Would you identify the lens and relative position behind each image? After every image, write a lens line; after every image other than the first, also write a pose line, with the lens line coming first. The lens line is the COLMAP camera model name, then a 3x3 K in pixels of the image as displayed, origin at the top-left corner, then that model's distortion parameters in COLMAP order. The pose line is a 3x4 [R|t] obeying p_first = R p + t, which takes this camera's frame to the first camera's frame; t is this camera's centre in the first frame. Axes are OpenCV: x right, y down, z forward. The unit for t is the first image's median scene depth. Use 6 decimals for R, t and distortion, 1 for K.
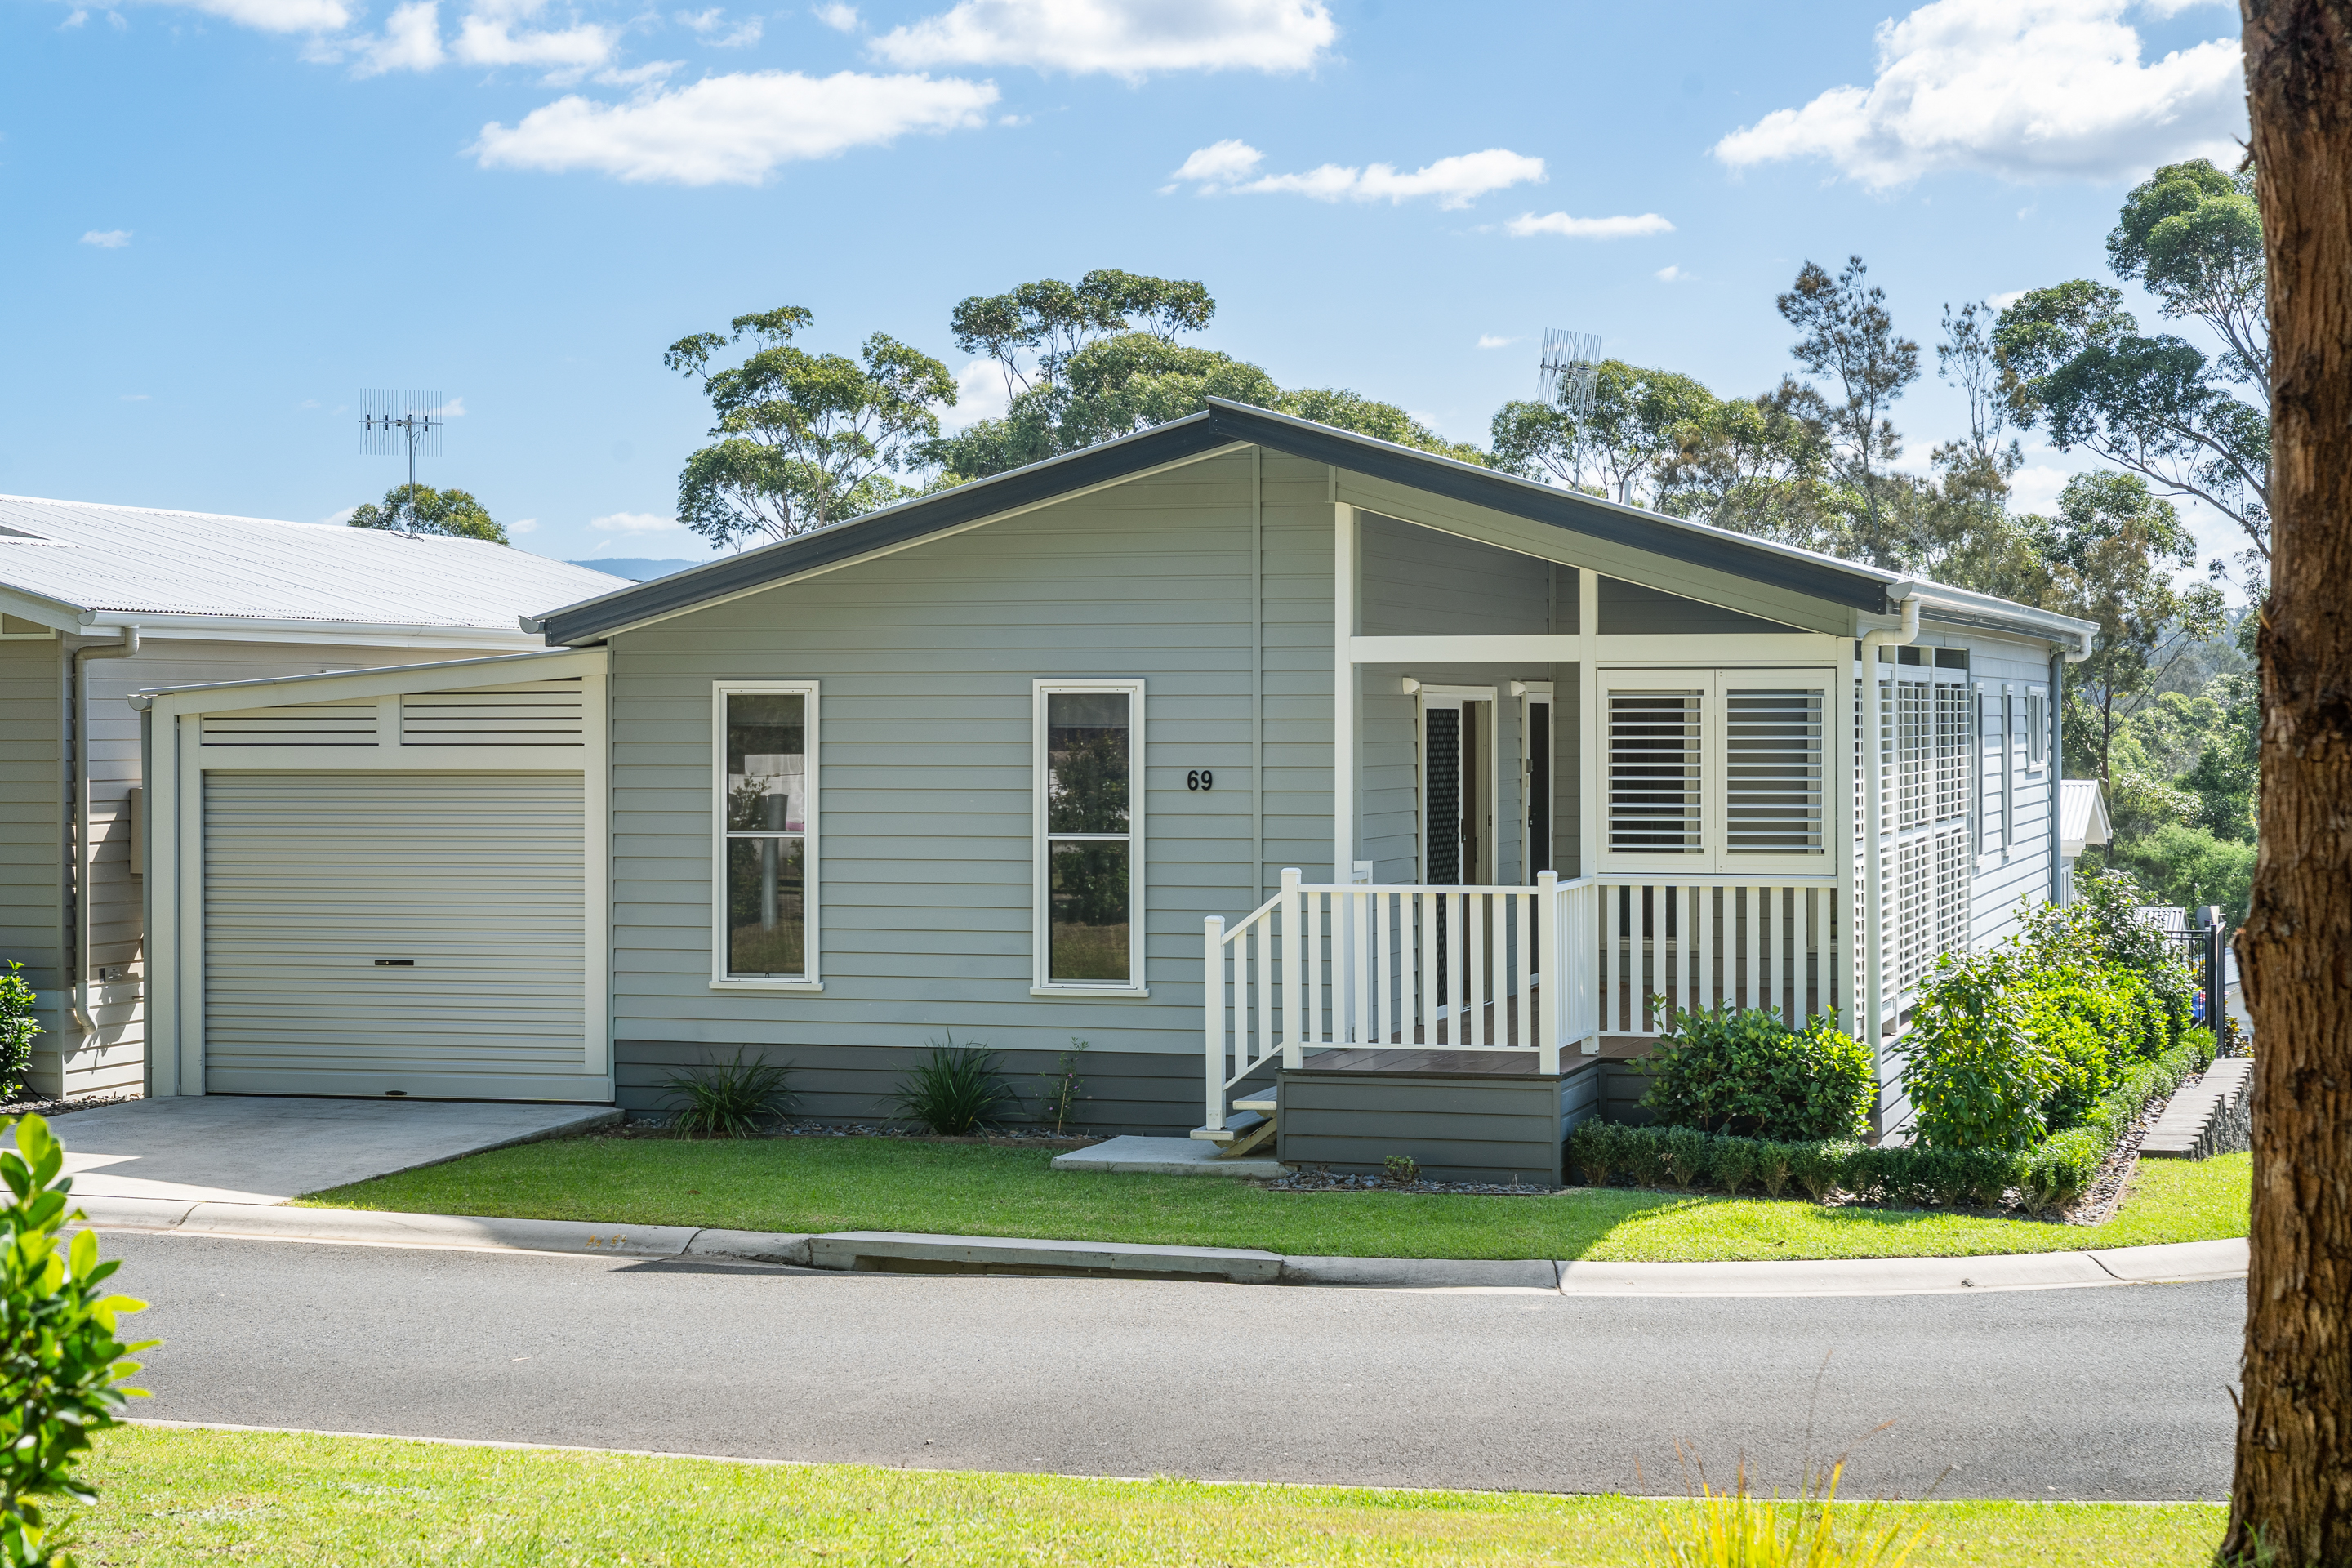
lens RADIAL K [[4042.7, 0, 1176.0], [0, 4042.7, 784.0], [0, 0, 1]] dist [-0.018967, -0.147140]
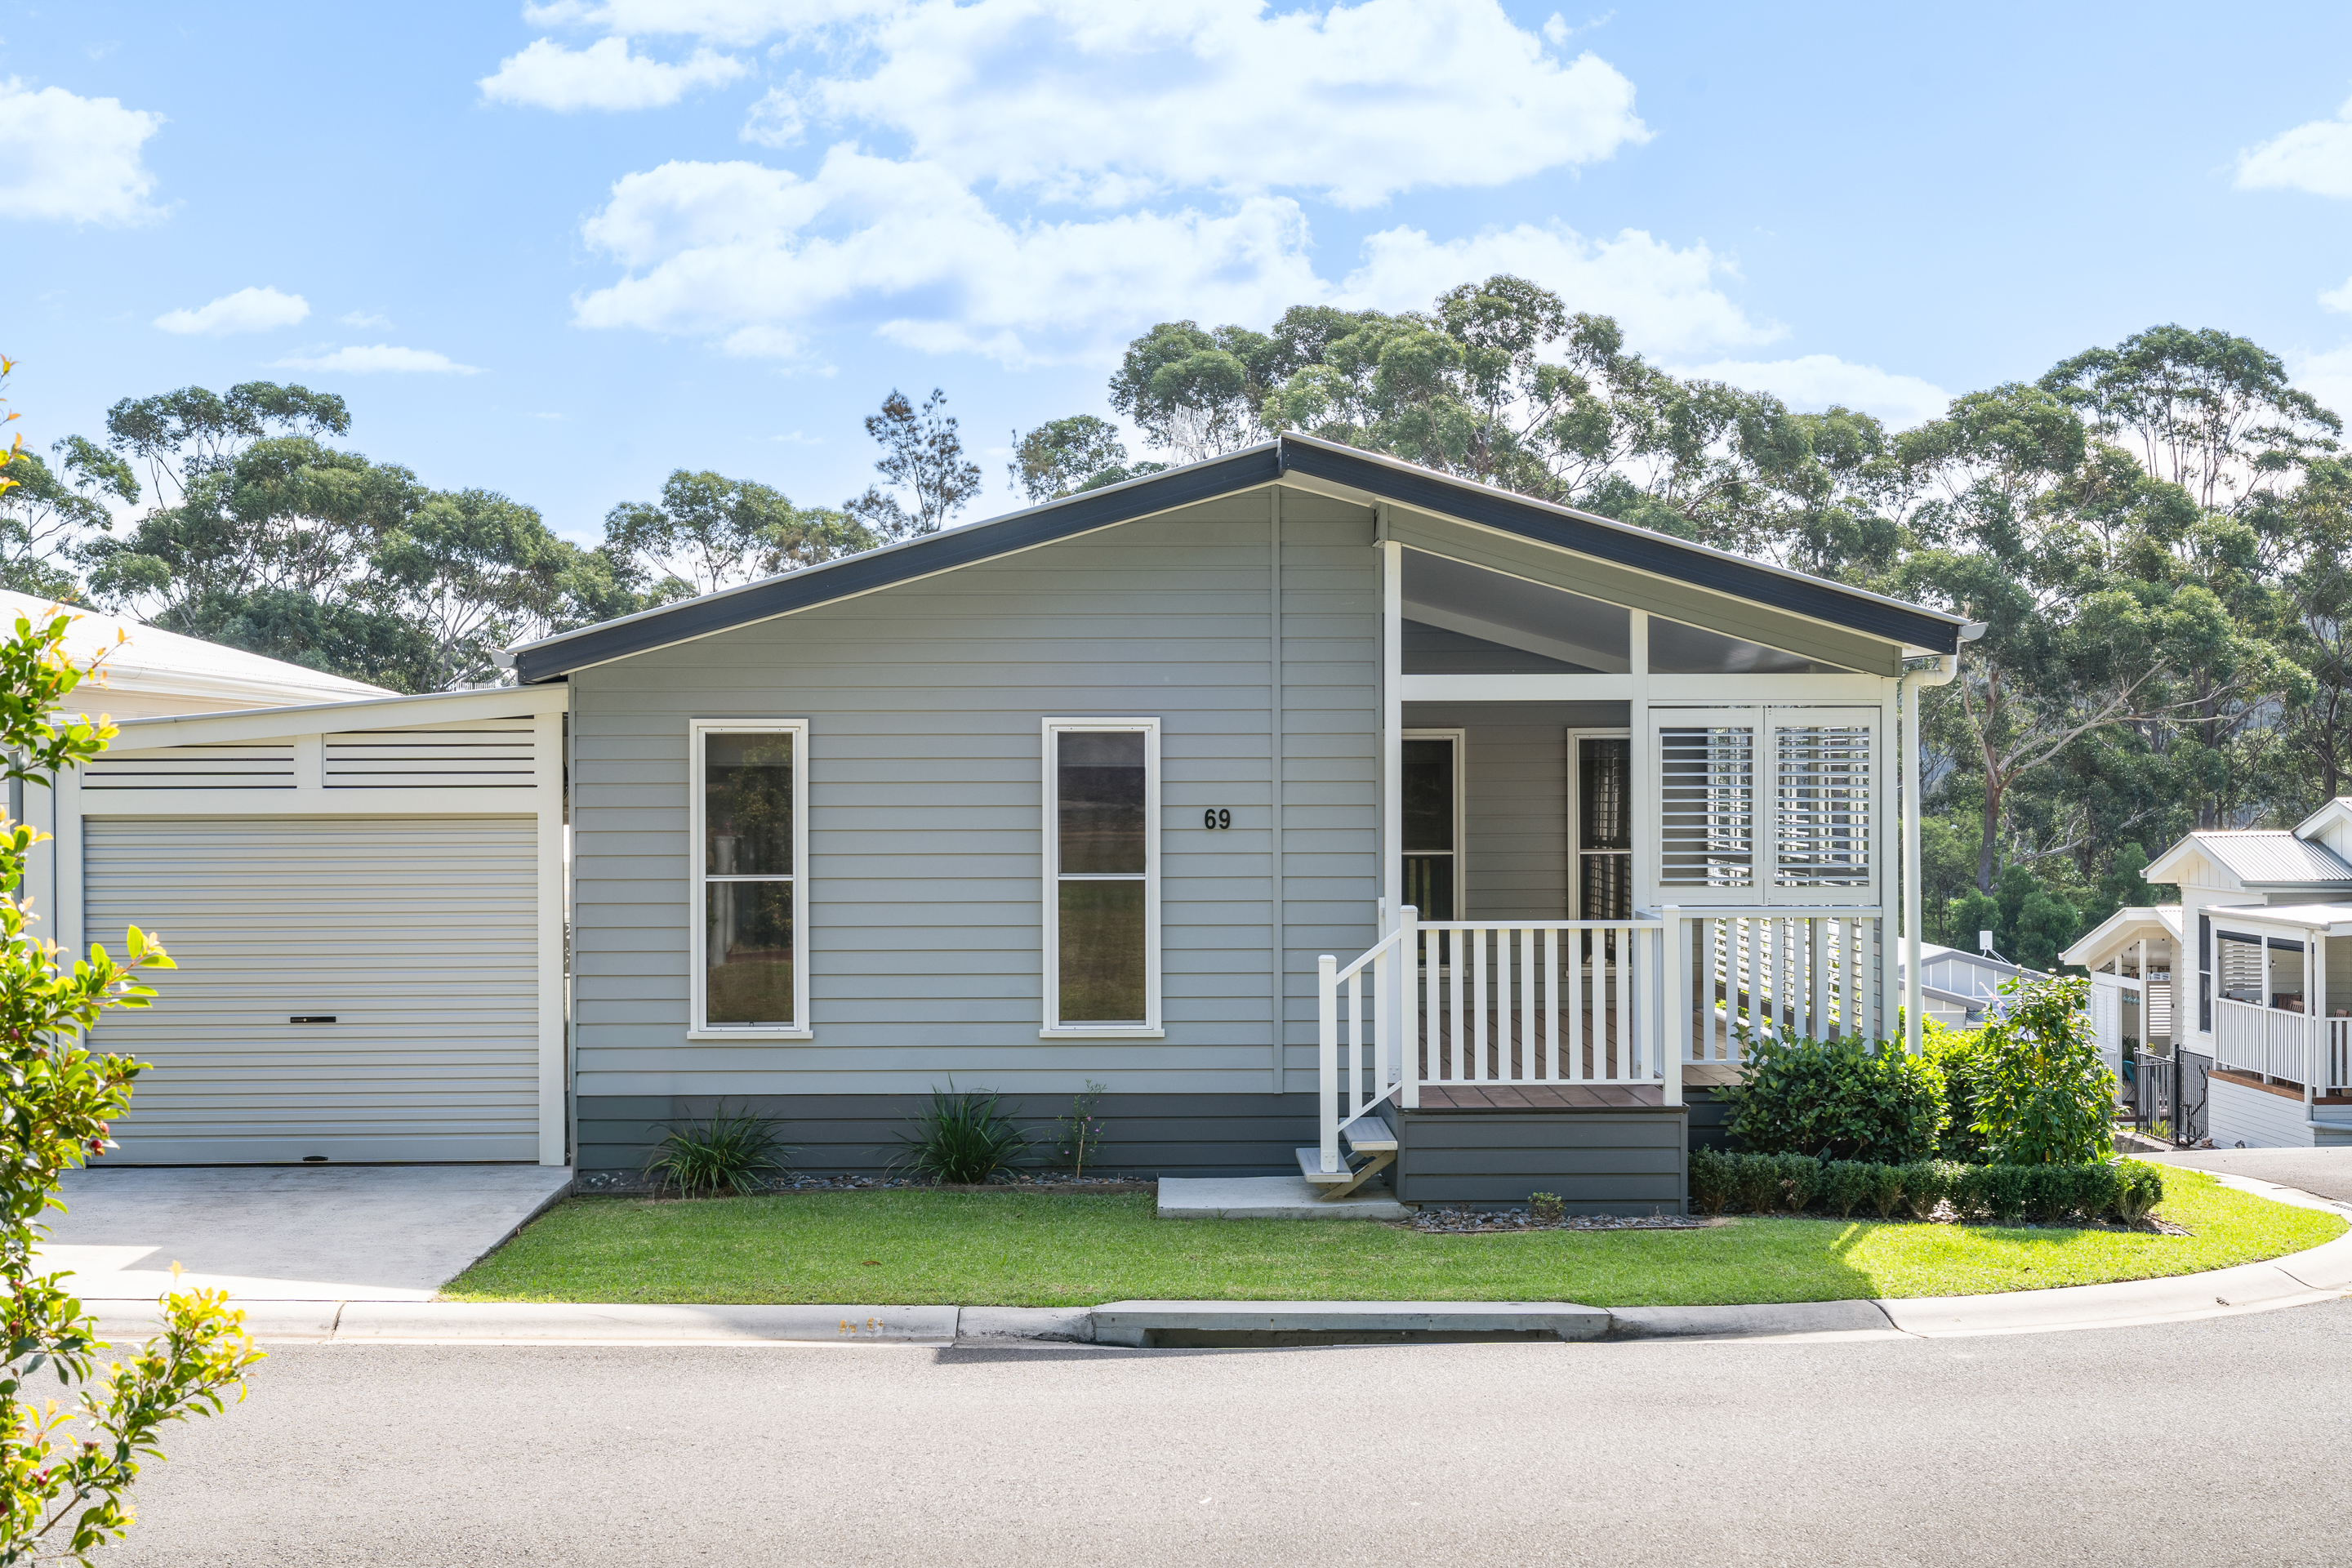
lens RADIAL K [[3277.9, 0, 1175.7], [0, 3277.9, 823.0], [0, 0, 1]] dist [-0.002516, -0.061657]
pose [[0.955000, -0.006604, 0.296533, -0.243358], [0.007189, 0.999974, -0.000881, 0.000749], [-0.296519, 0.002973, 0.955022, 0.228185]]
